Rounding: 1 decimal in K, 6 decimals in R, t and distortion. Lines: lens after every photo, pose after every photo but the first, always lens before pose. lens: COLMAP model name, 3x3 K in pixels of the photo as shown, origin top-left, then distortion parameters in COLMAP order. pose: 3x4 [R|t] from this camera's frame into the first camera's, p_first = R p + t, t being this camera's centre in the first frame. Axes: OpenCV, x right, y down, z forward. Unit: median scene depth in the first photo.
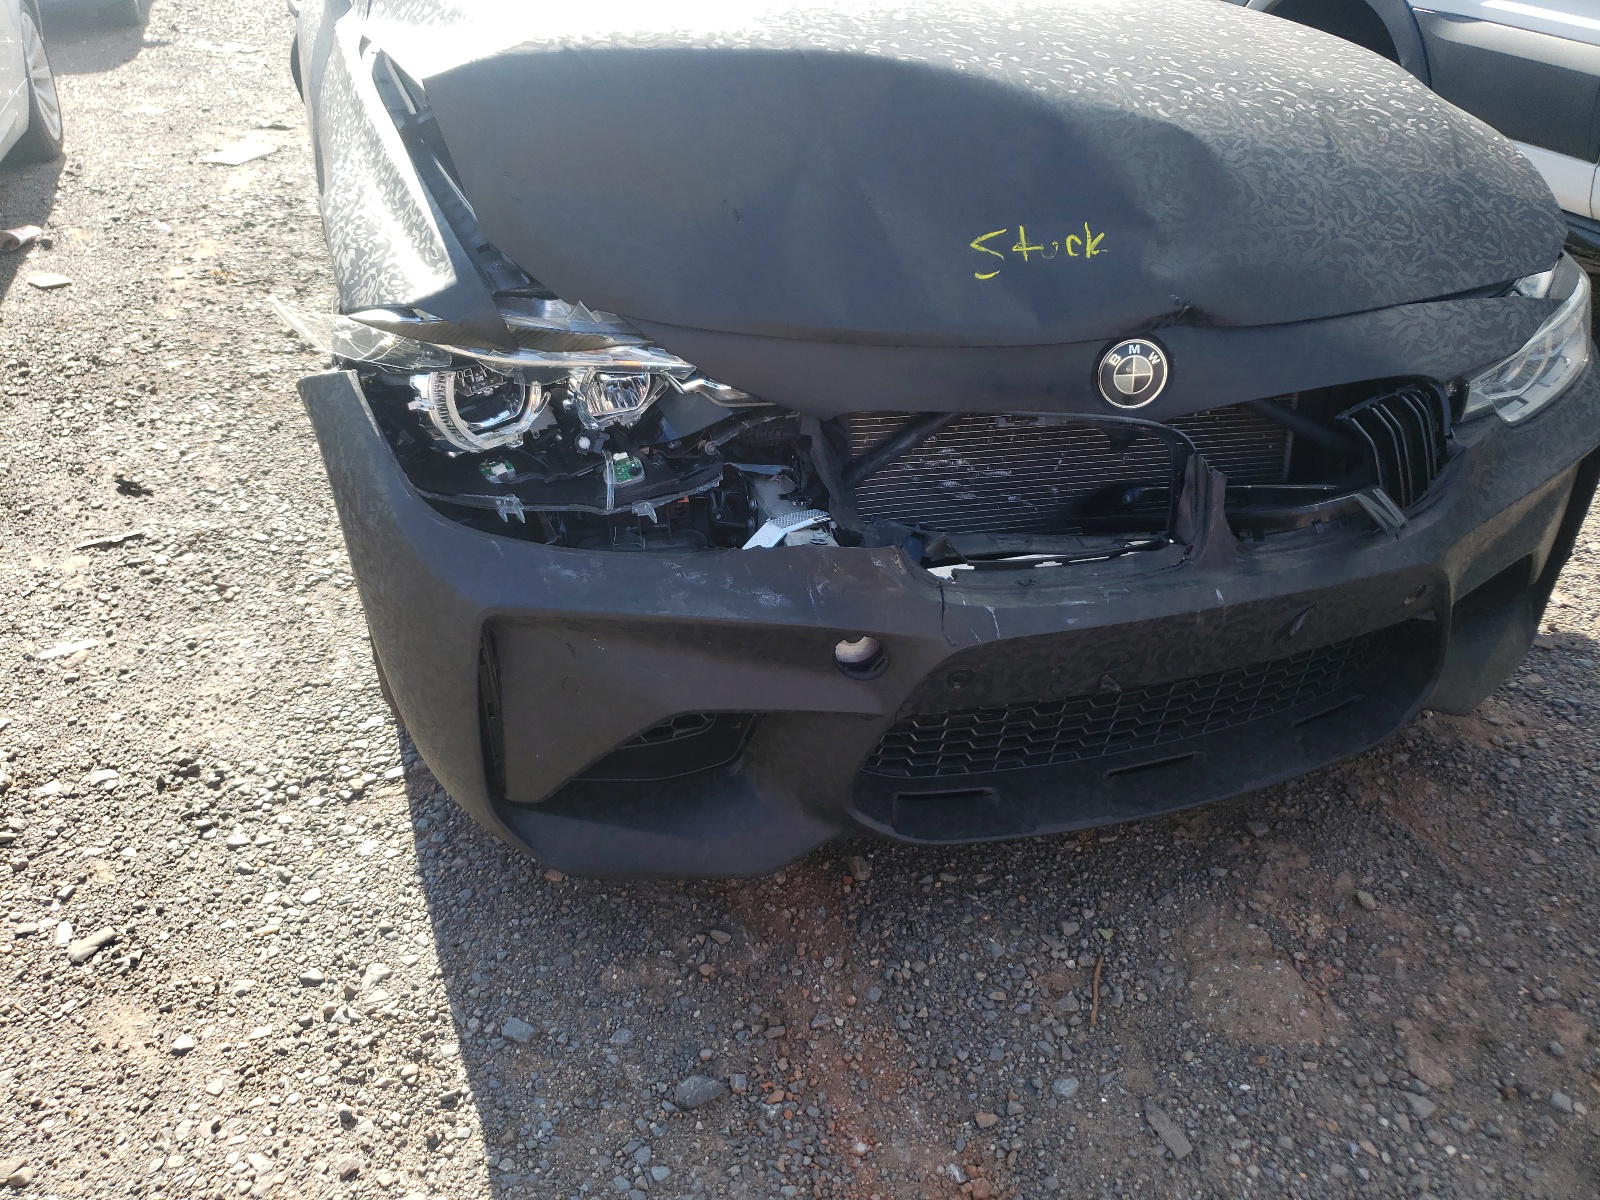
lens RADIAL K [[1193.8, 0, 800.0], [0, 1193.8, 600.0], [0, 0, 1]] dist [0.017685, -0.001812]
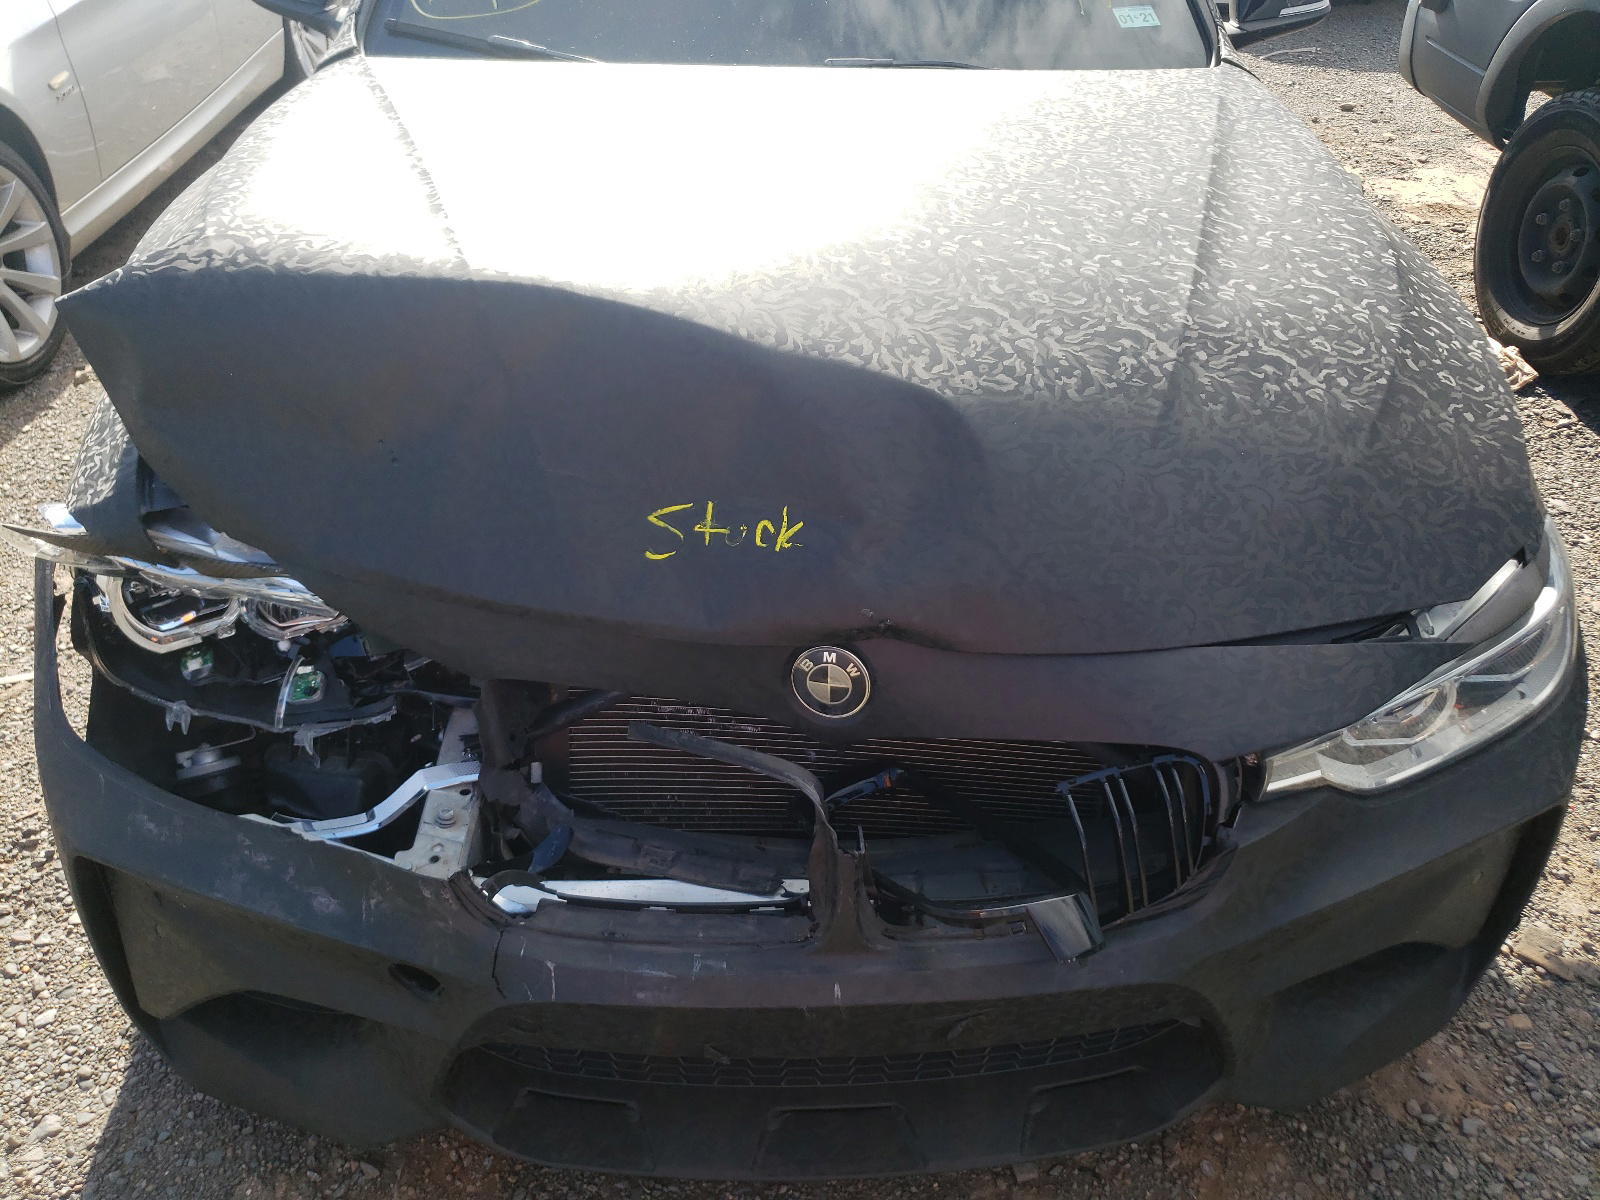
lens RADIAL K [[1177.8, 0, 801.9], [0, 1177.8, 582.7], [0, 0, 1]] dist [0.104212, -0.103402]
pose [[0.959239, 0.151261, -0.238706, 0.433038], [-0.135484, 0.987441, 0.081269, -0.313474], [0.248000, -0.045616, 0.967685, 0.179780]]
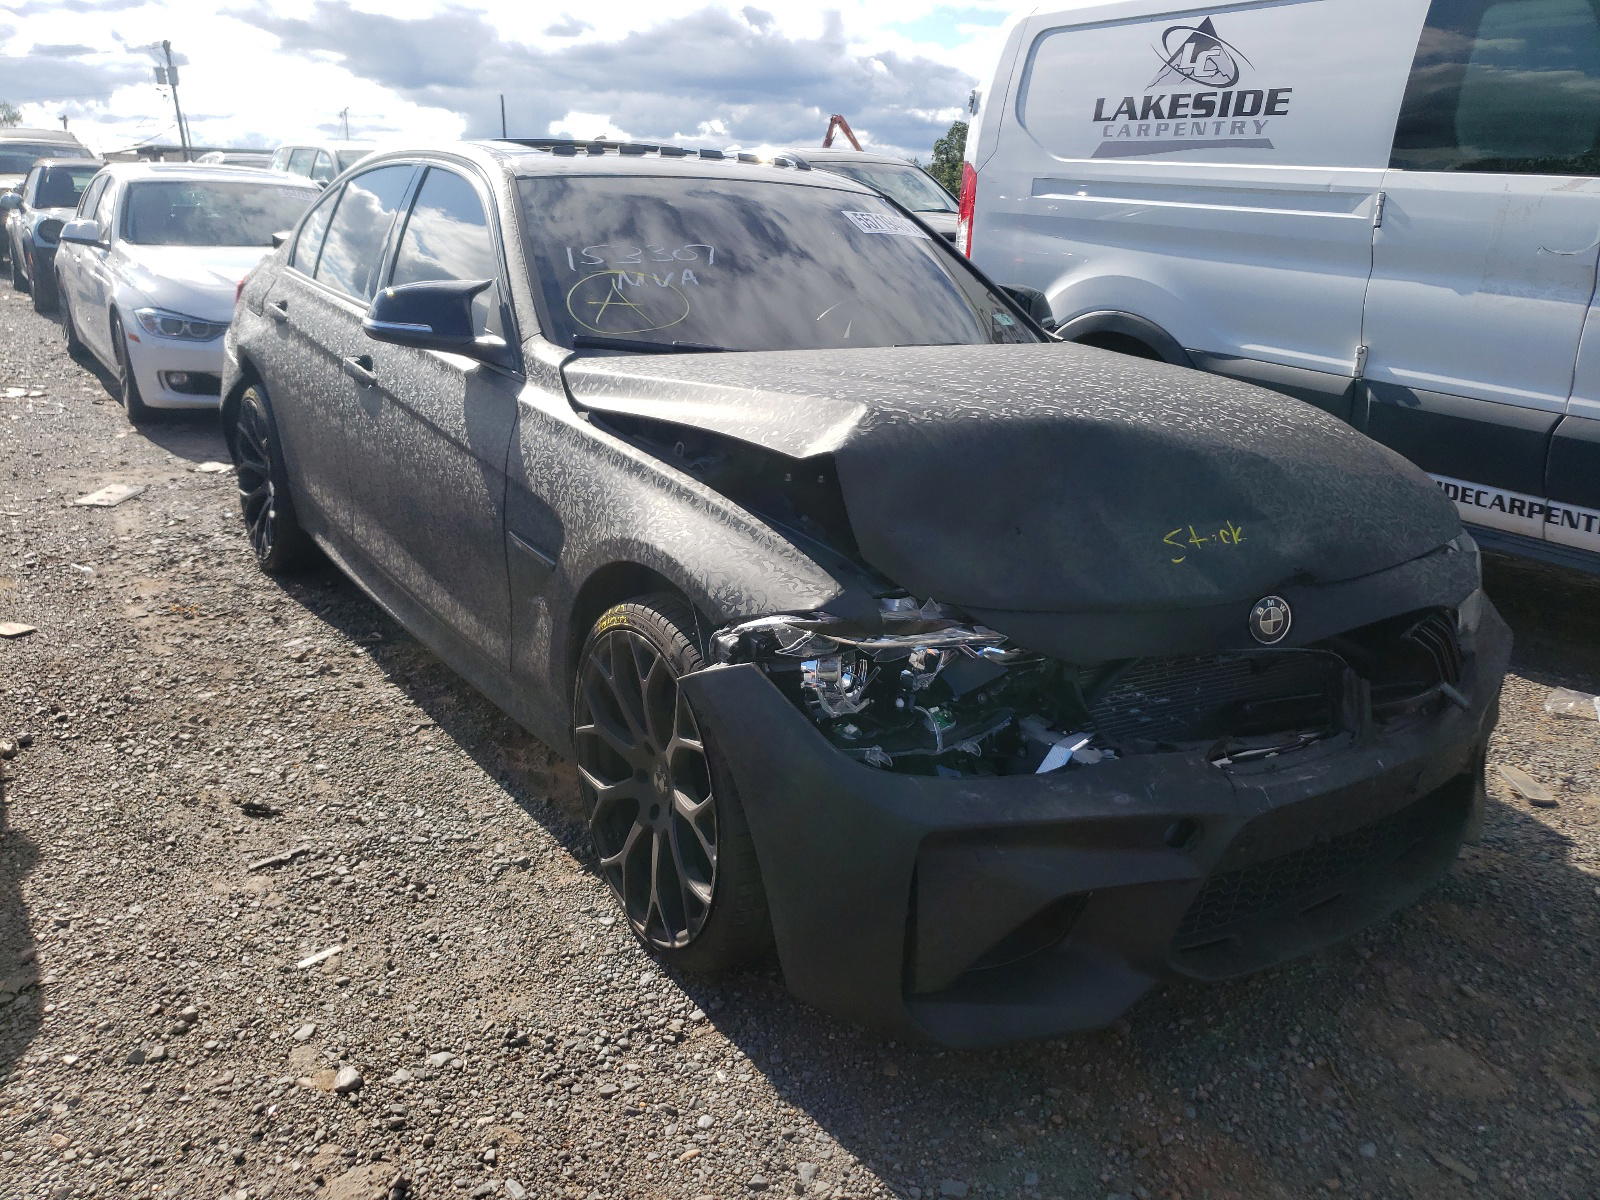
lens RADIAL K [[1193.8, 0, 800.0], [0, 1193.8, 600.0], [0, 0, 1]] dist [0.017685, -0.001812]
pose [[0.966918, -0.072149, 0.244673, -0.595240], [0.127332, 0.967637, -0.217864, 0.027911], [-0.221036, 0.241812, 0.944812, -0.227494]]
